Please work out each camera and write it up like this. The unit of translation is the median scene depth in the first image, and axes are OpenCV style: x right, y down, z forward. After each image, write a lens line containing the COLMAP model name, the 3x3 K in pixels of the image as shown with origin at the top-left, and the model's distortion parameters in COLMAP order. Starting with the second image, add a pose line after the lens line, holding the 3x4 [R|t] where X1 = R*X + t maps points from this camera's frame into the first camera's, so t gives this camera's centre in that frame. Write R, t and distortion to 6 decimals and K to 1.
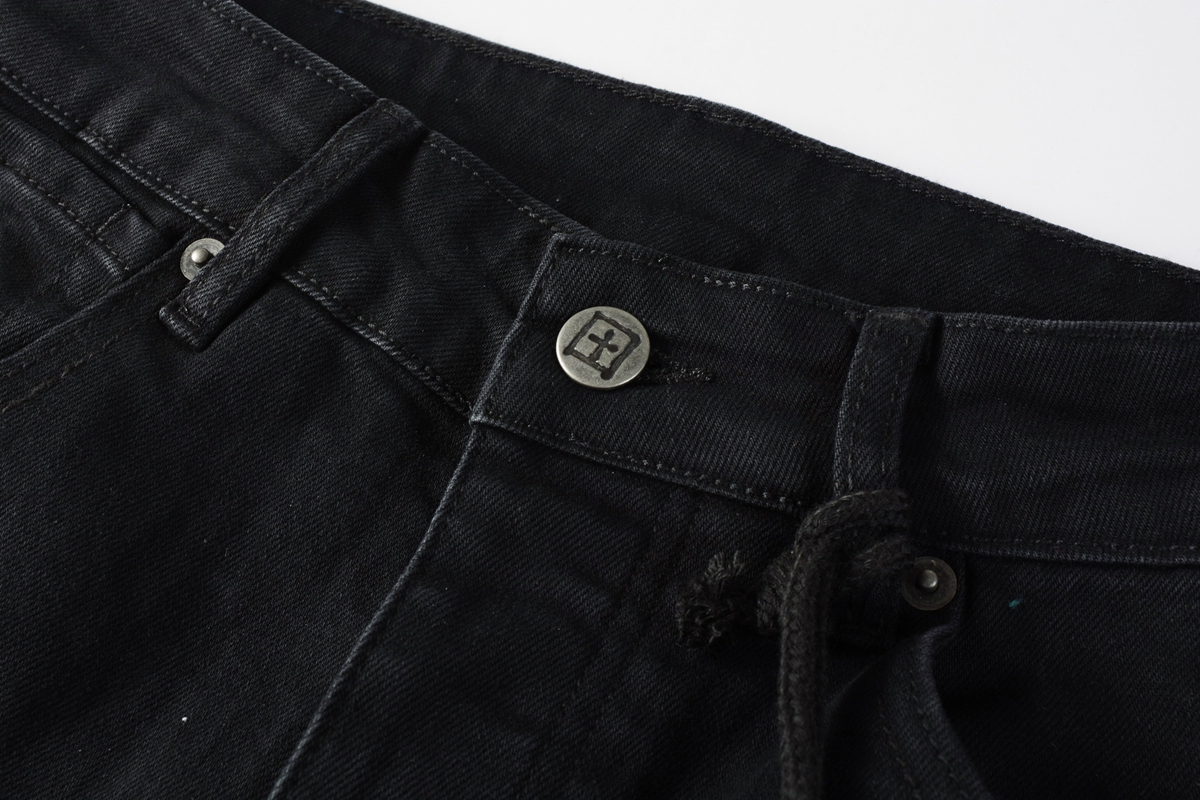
lens RADIAL K [[1490.3, 0, 600.5], [0, 1490.3, 400.2], [0, 0, 1]] dist [-0.167290, 0.000000]
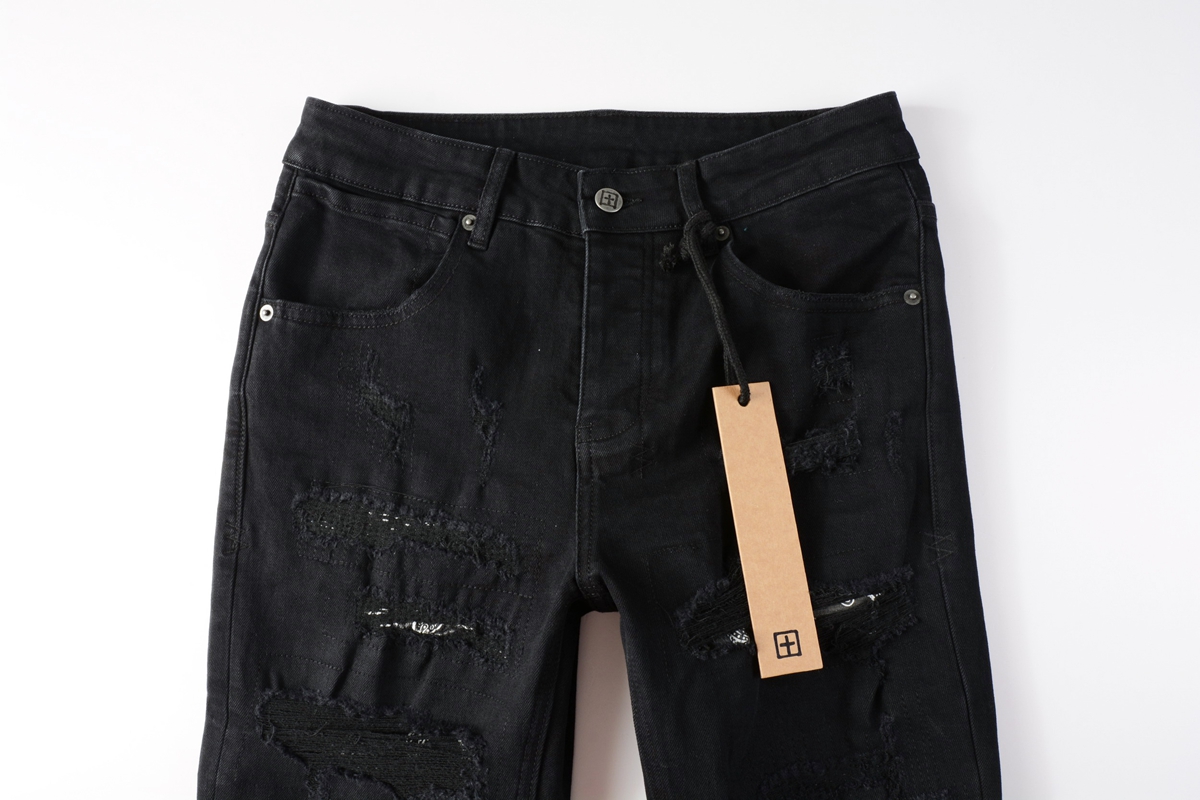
lens RADIAL K [[894.4, 0, 597.4], [0, 894.4, 401.4], [0, 0, 1]] dist [-0.014755, -0.001202]
pose [[0.912340, -0.403319, 0.070498, -0.320060], [0.368079, 0.883350, 0.290191, -0.217175], [-0.179314, -0.238804, 0.954368, -0.977728]]
